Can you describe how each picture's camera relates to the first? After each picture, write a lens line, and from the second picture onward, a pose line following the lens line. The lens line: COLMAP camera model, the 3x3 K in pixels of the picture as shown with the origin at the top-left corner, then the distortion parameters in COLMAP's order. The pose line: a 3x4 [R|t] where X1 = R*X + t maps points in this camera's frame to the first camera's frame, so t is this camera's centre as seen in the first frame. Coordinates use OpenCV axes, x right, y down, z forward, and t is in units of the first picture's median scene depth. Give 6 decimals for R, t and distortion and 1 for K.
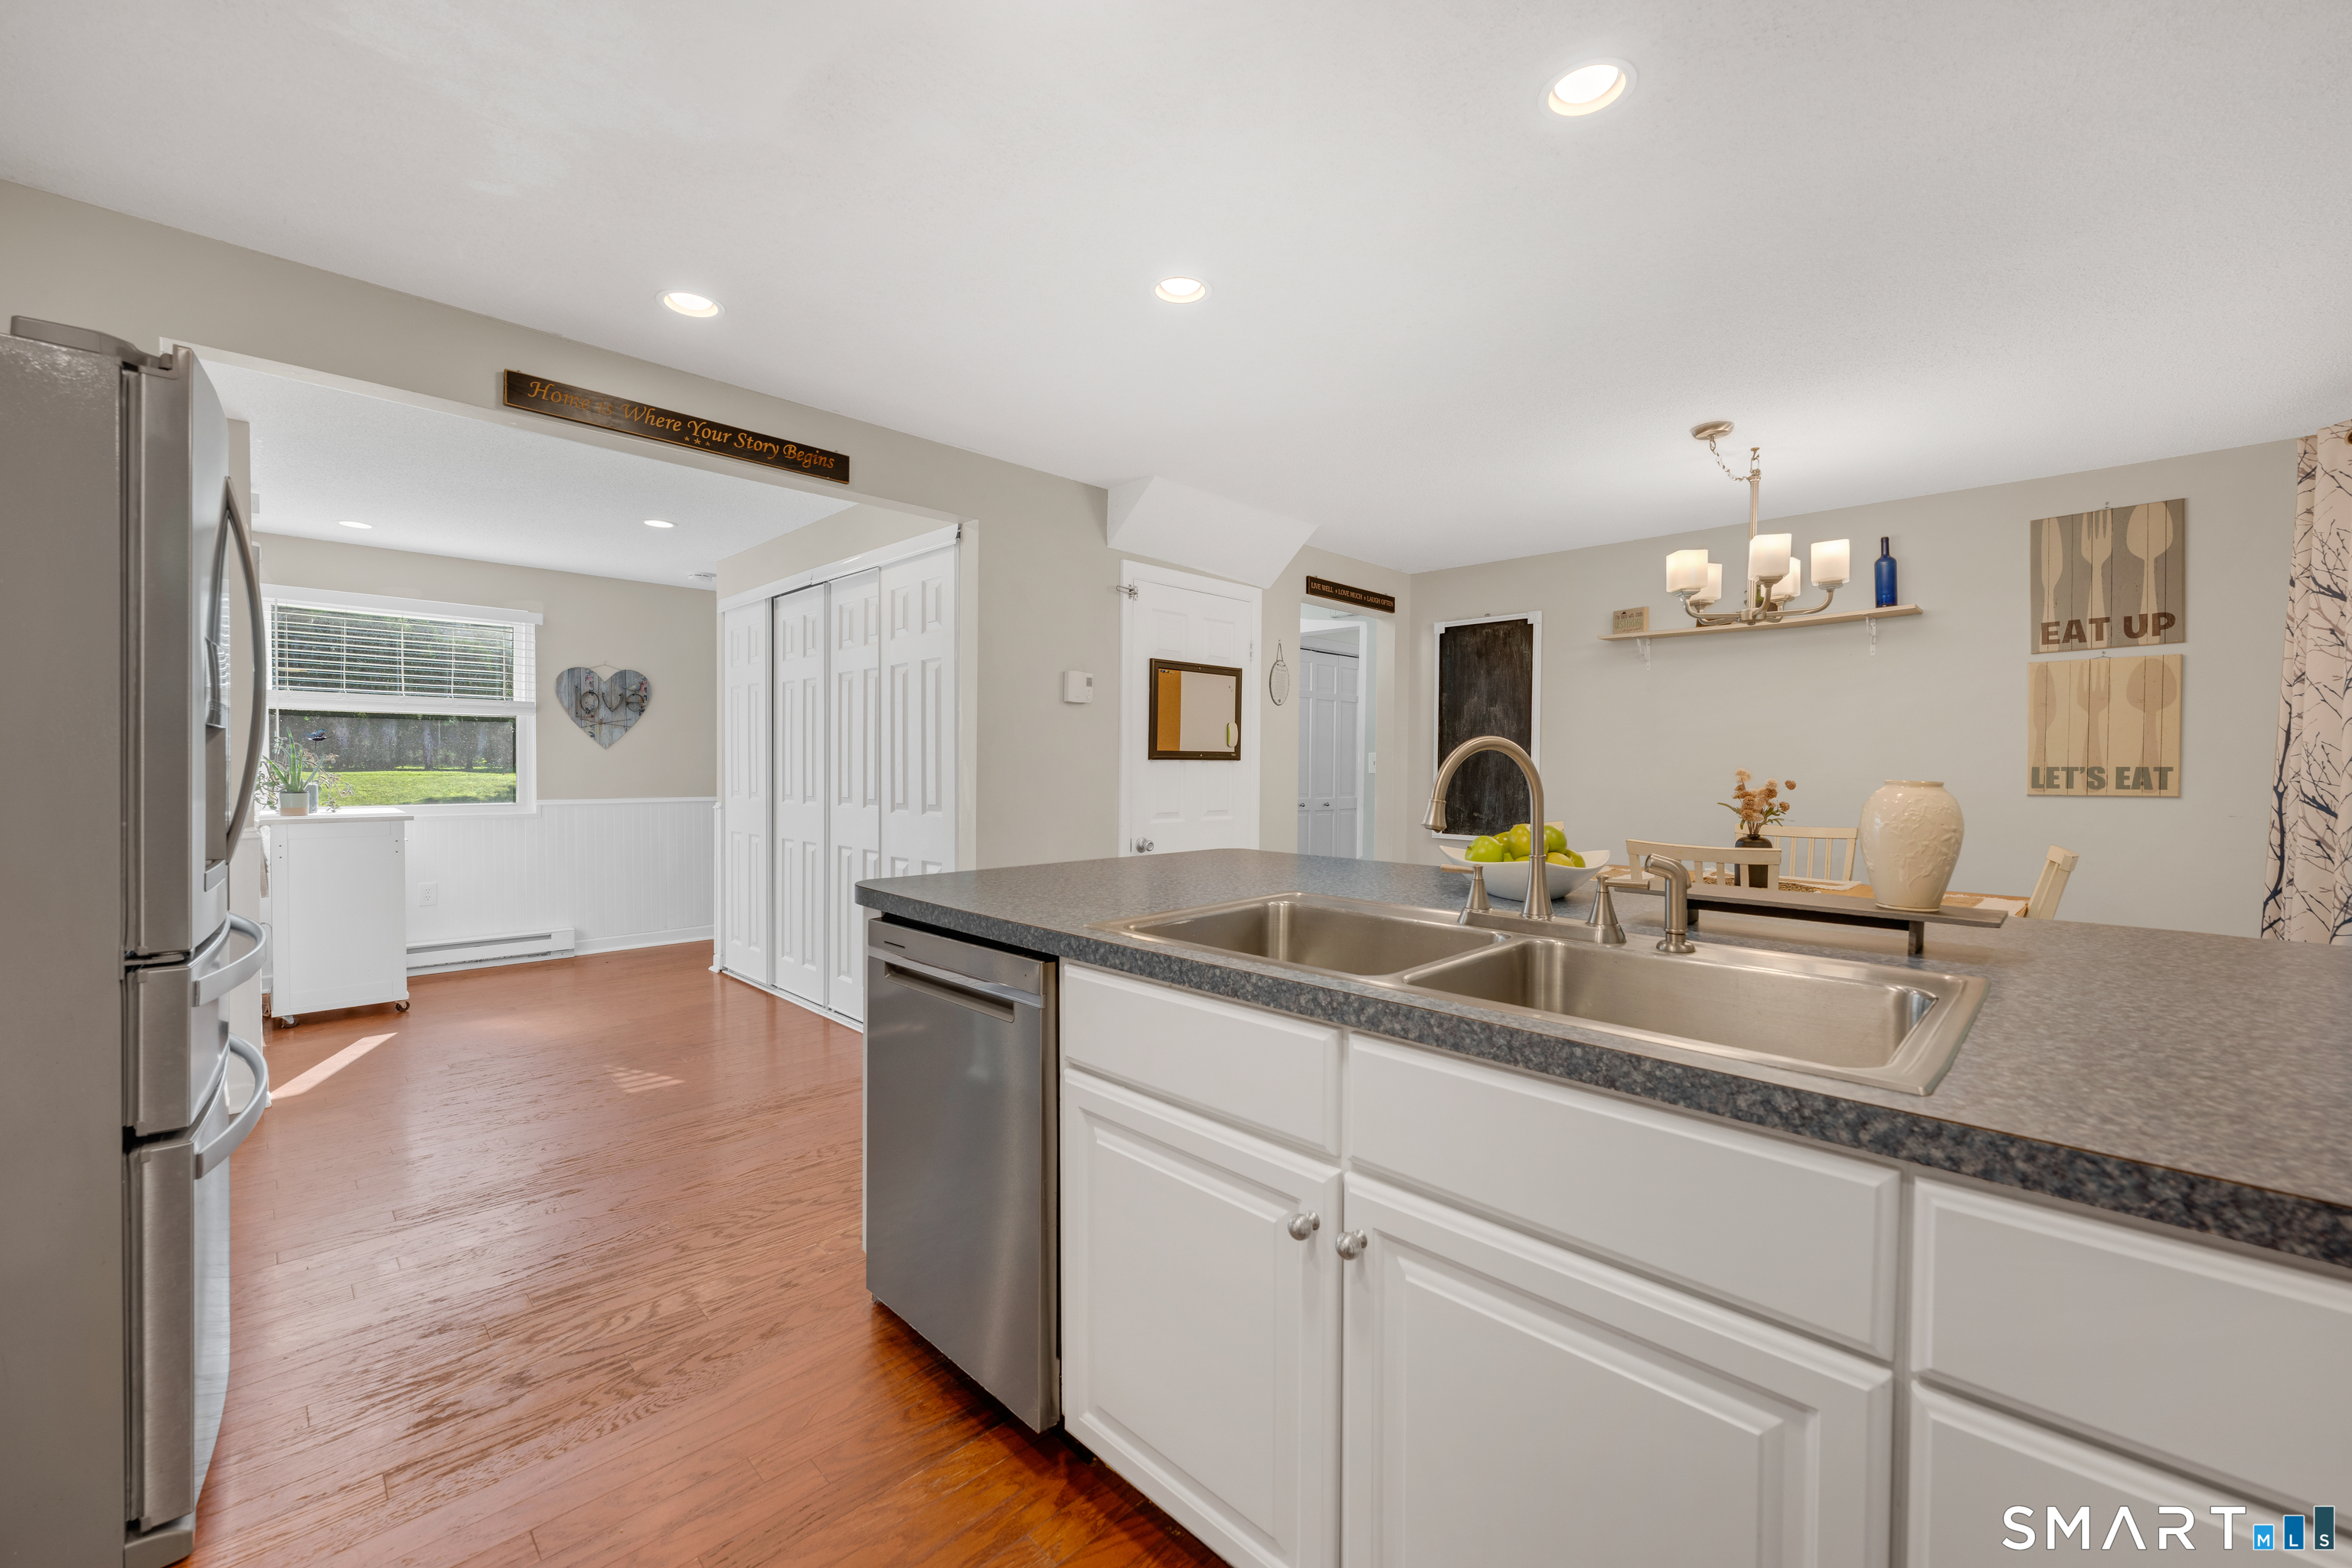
lens RADIAL K [[967.7, 0, 1199.8], [0, 967.7, 778.0], [0, 0, 1]] dist [0.002405, 0.000257]
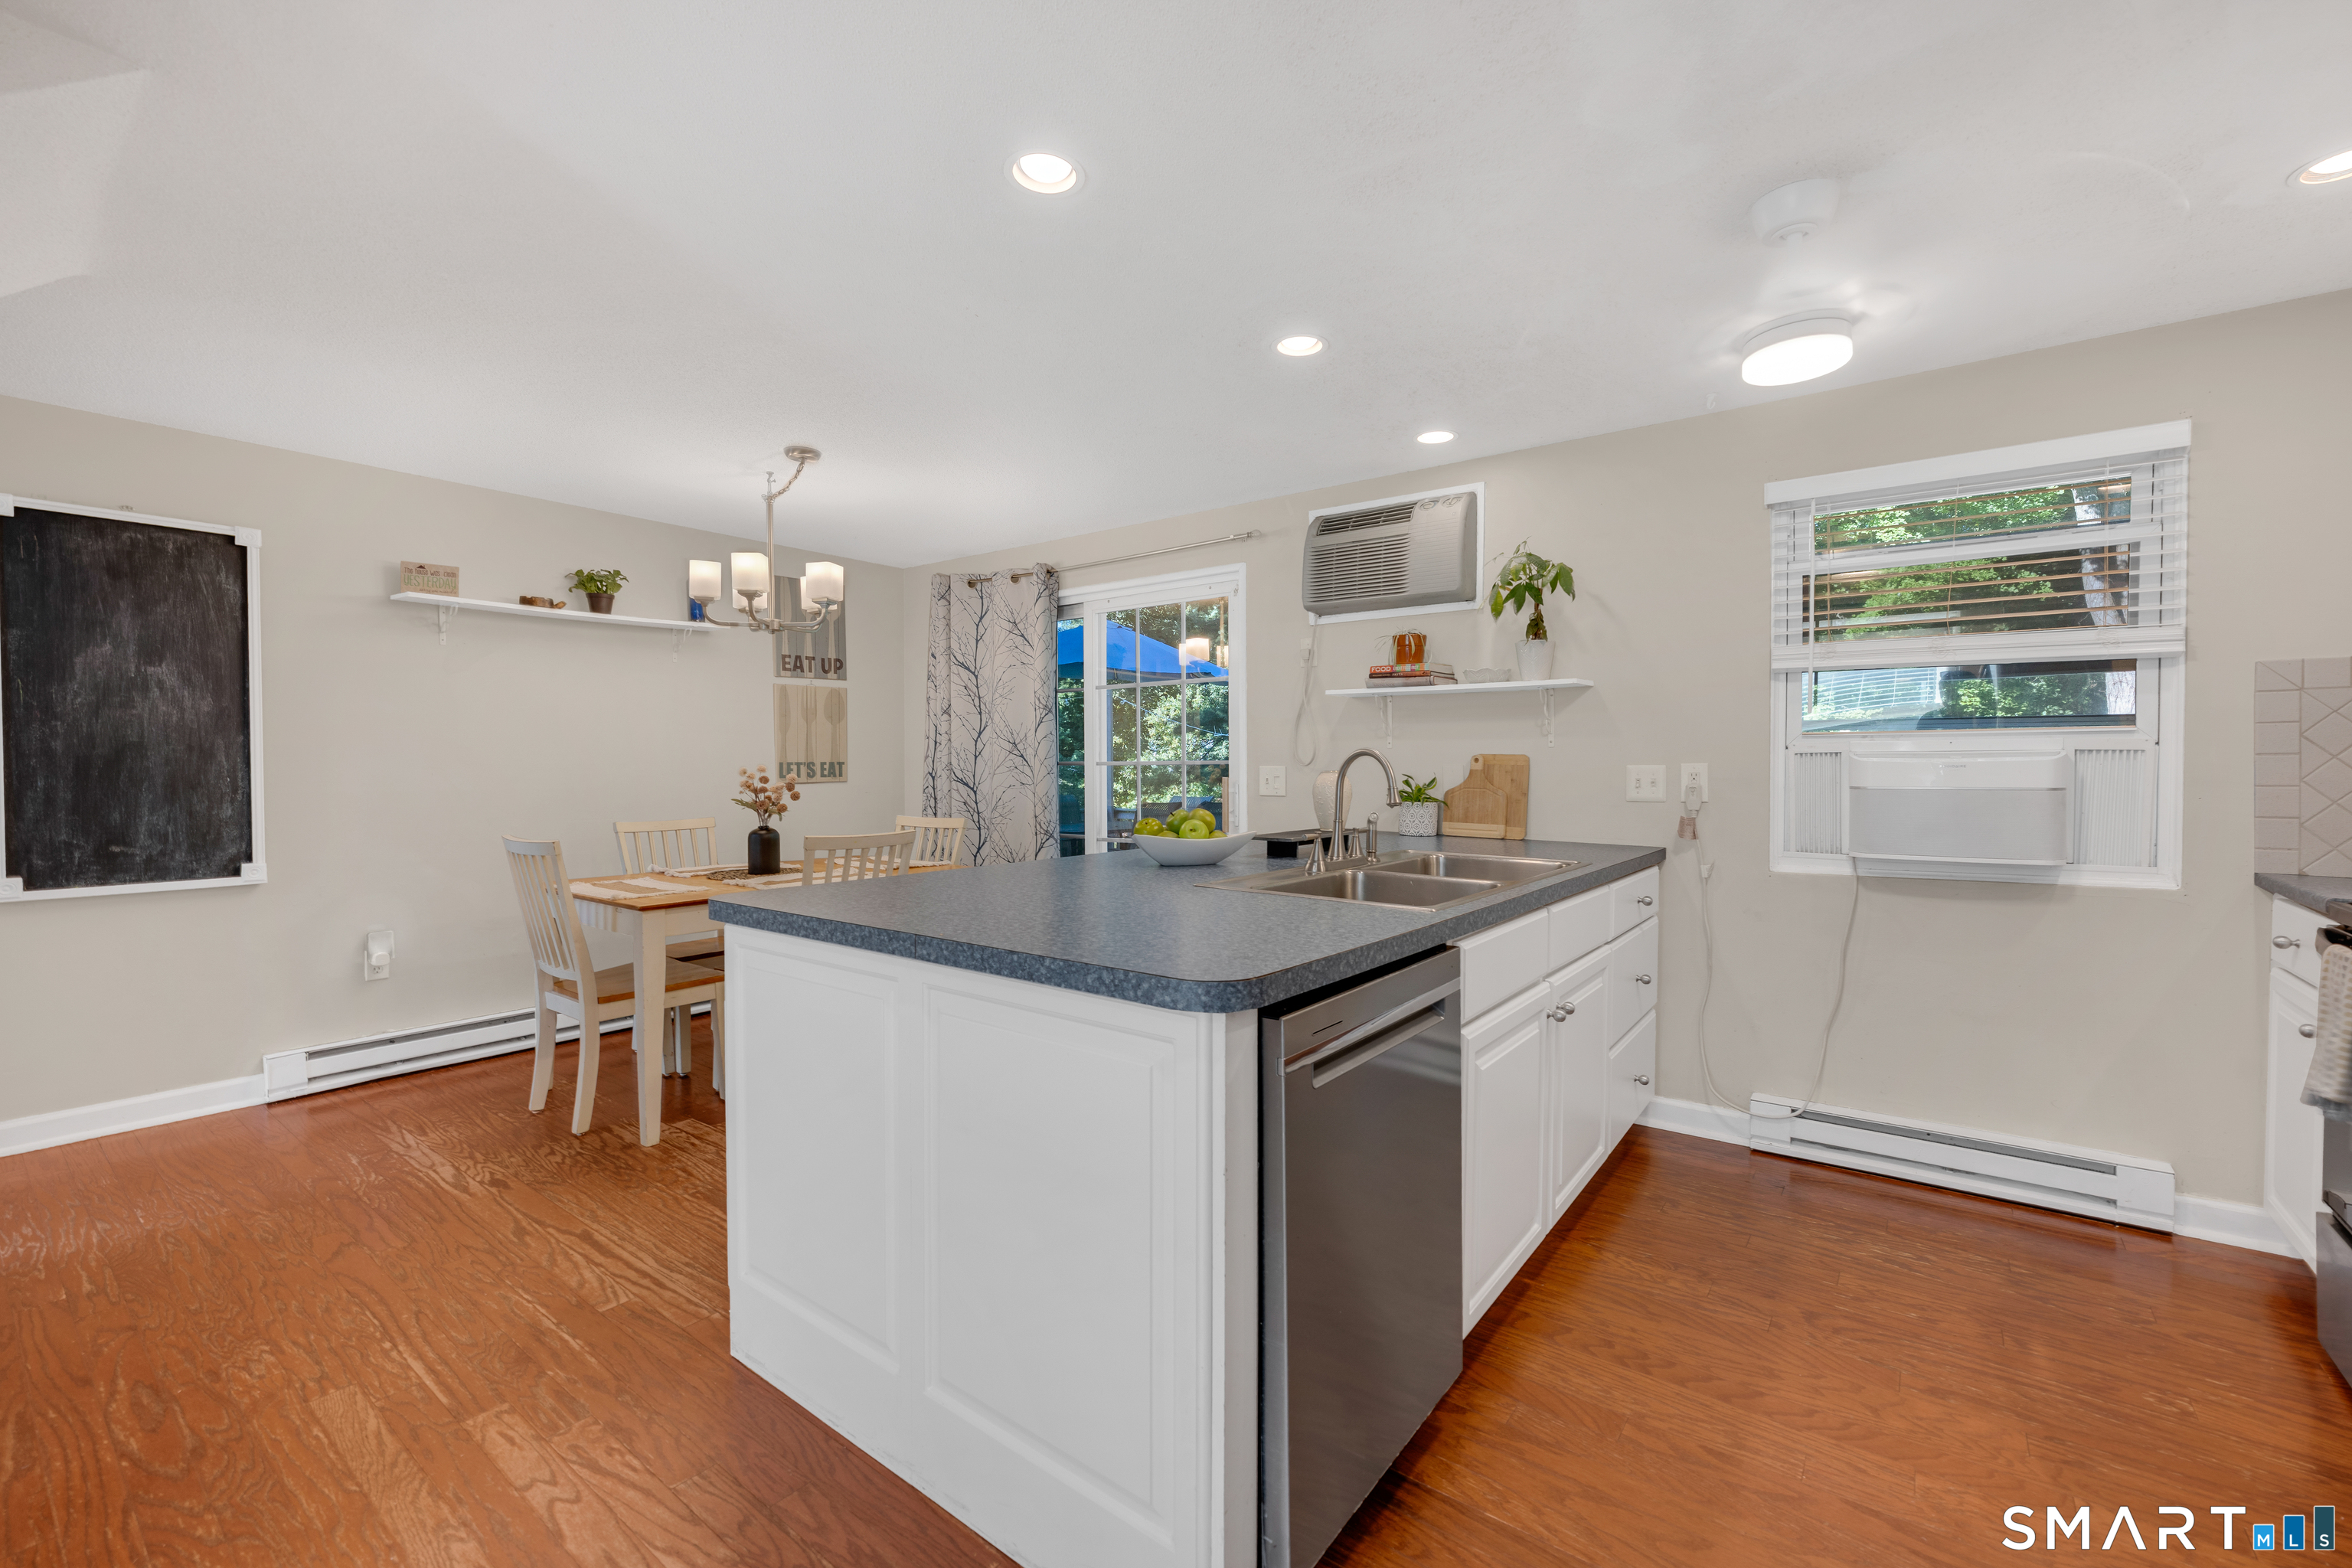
lens RADIAL K [[967.7, 0, 1176.8], [0, 967.7, 780.3], [0, 0, 1]] dist [0.002405, 0.000257]
pose [[-0.119932, -0.026727, 0.992422, -0.522800], [0.010621, 0.999546, 0.028203, -0.018345], [-0.992725, 0.013923, -0.119594, 0.622910]]
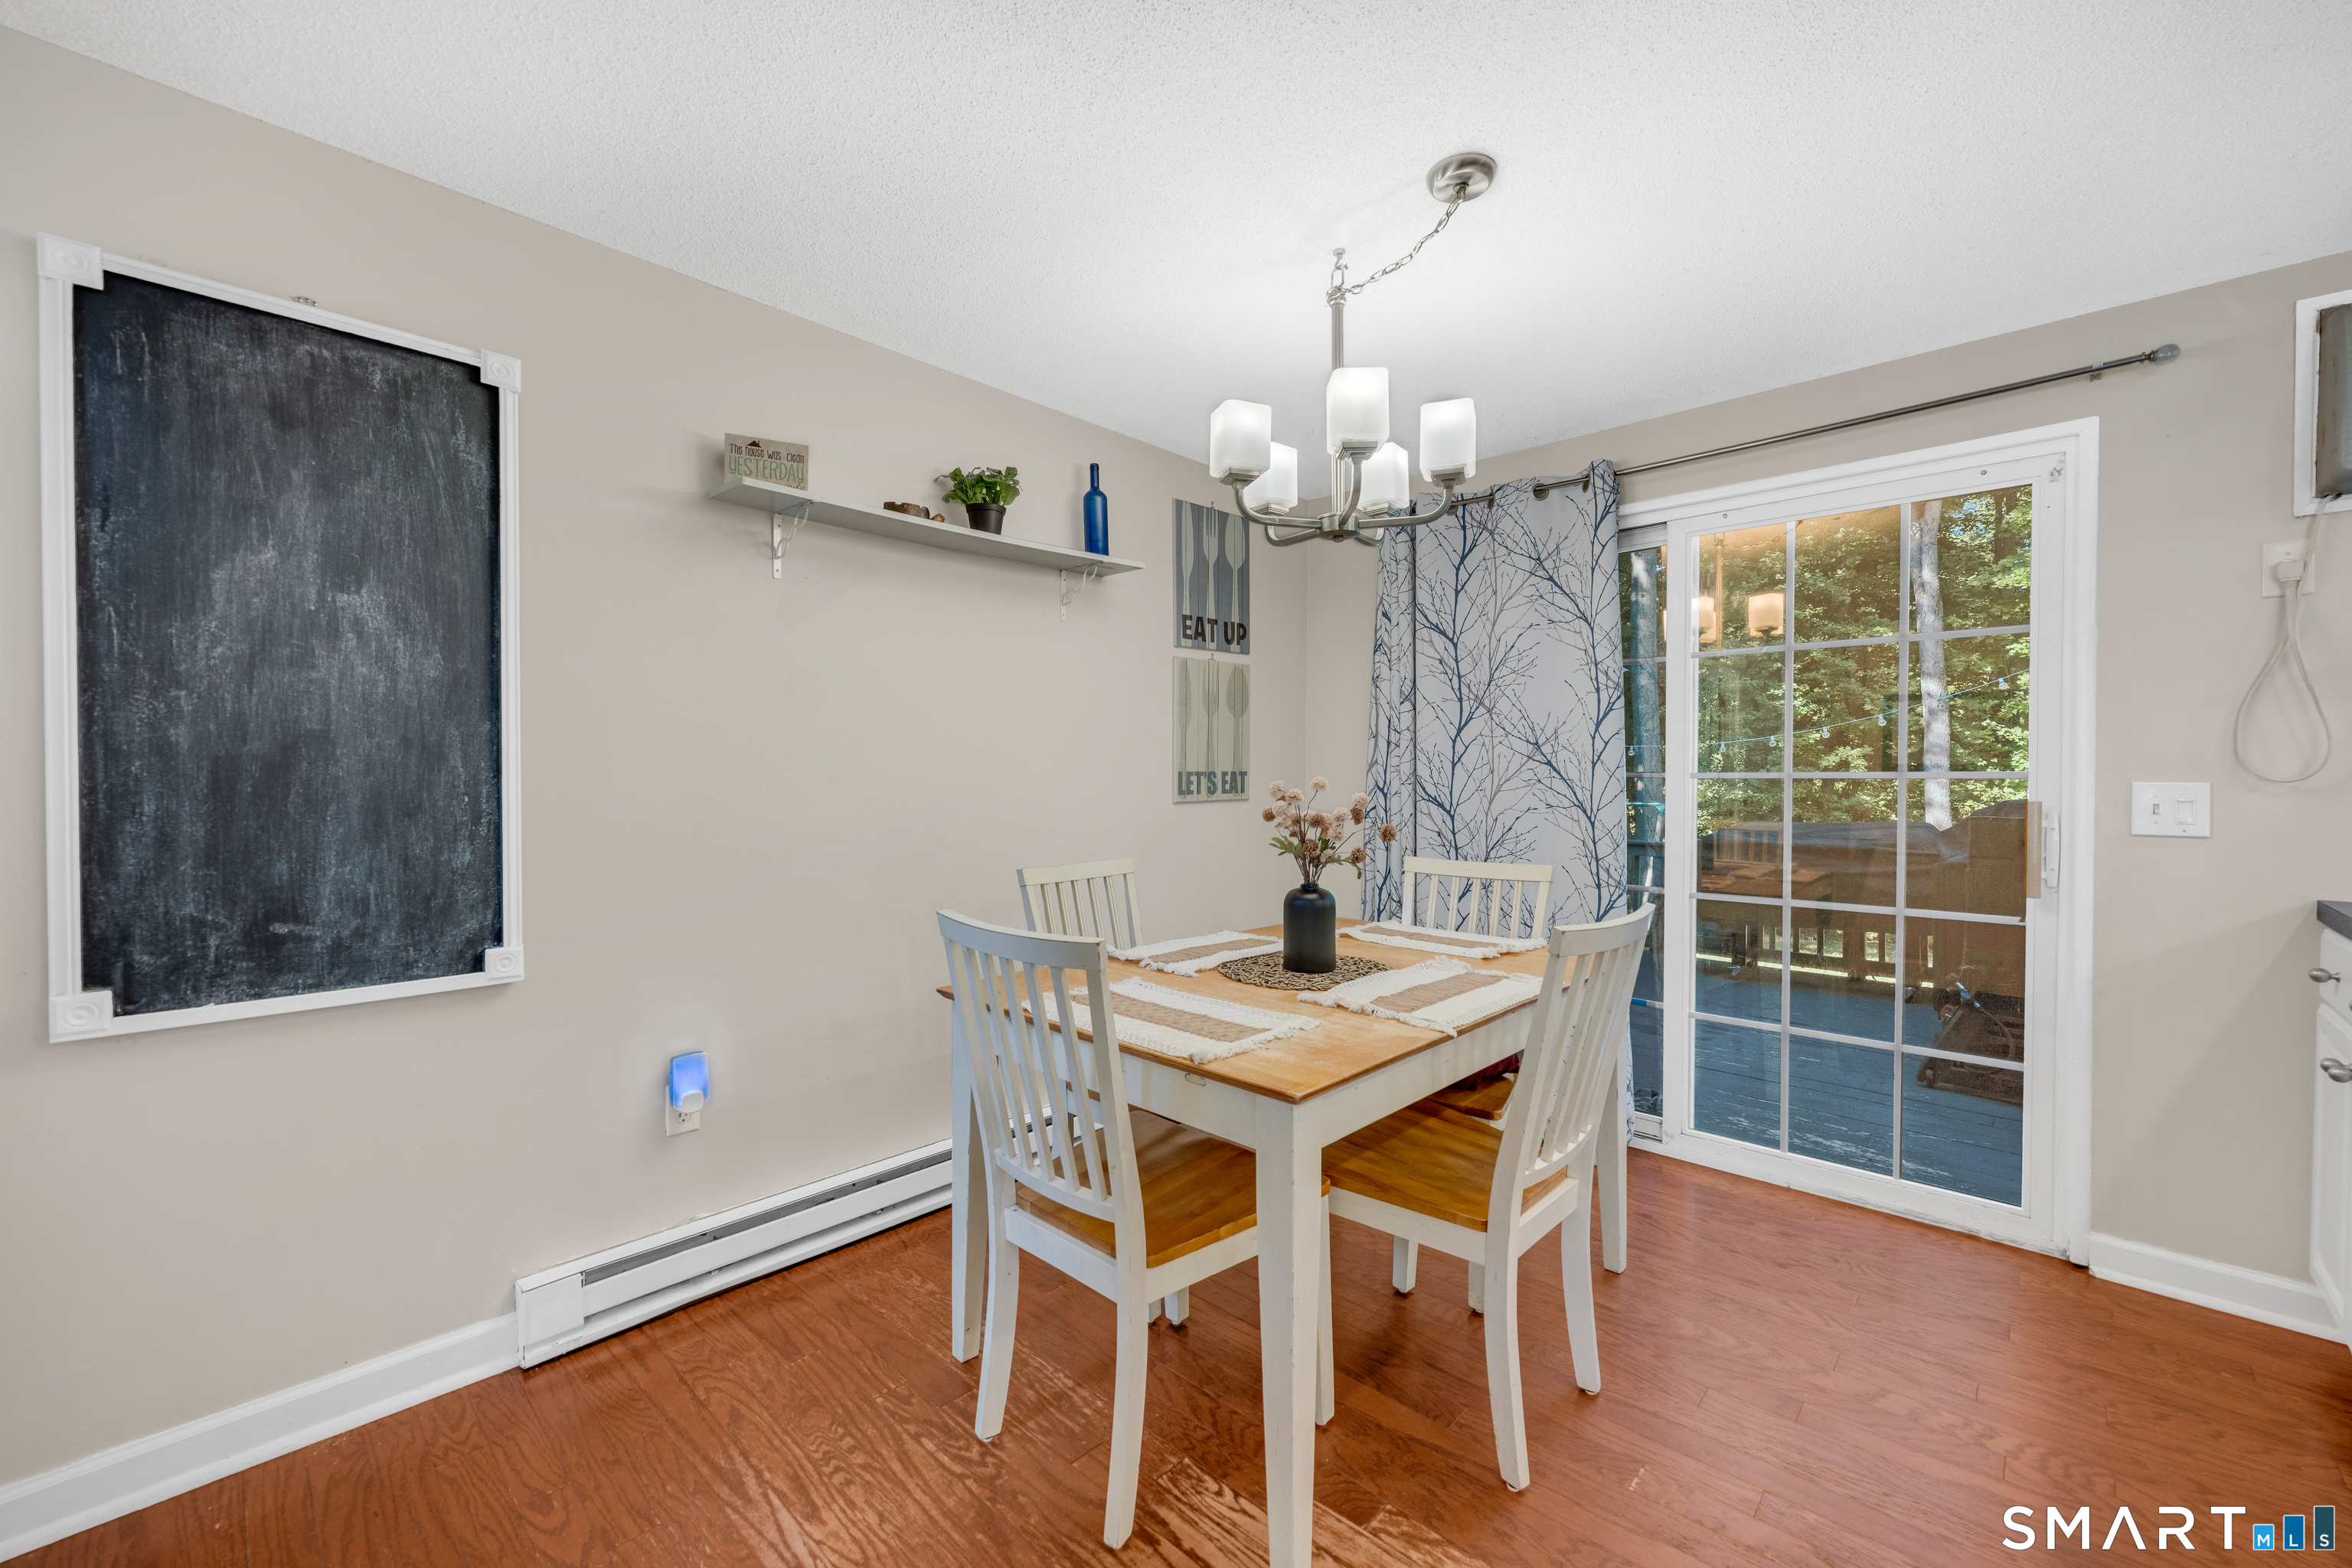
lens RADIAL K [[944.9, 0, 1164.3], [0, 944.9, 785.8], [0, 0, 1]] dist [0.001912, 0.000373]
pose [[0.006476, -0.022941, 0.999716, -0.025430], [0.007920, 0.999707, 0.022890, -0.018602], [-0.999948, 0.007769, 0.006656, 1.013222]]
